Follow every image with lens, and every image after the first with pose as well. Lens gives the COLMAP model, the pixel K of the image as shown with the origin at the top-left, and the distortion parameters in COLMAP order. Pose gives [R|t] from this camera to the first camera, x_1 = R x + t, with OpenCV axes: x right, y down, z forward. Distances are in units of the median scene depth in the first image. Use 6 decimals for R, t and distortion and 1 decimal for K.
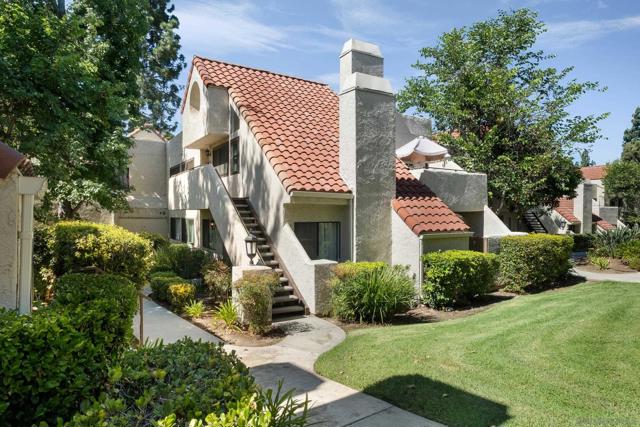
lens RADIAL K [[391.8, 0, 320.0], [0, 391.8, 213.5], [0, 0, 1]] dist [-0.000856, 0.000978]
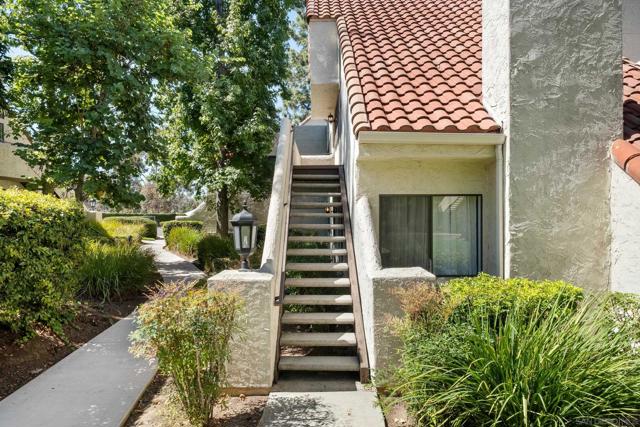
lens RADIAL K [[391.8, 0, 320.0], [0, 391.8, 213.5], [0, 0, 1]] dist [-0.000856, 0.000978]
pose [[0.852590, -0.005773, -0.522549, 0.141201], [0.007862, 0.999968, 0.001780, 0.044723], [0.522522, -0.005625, 0.852607, 0.476891]]
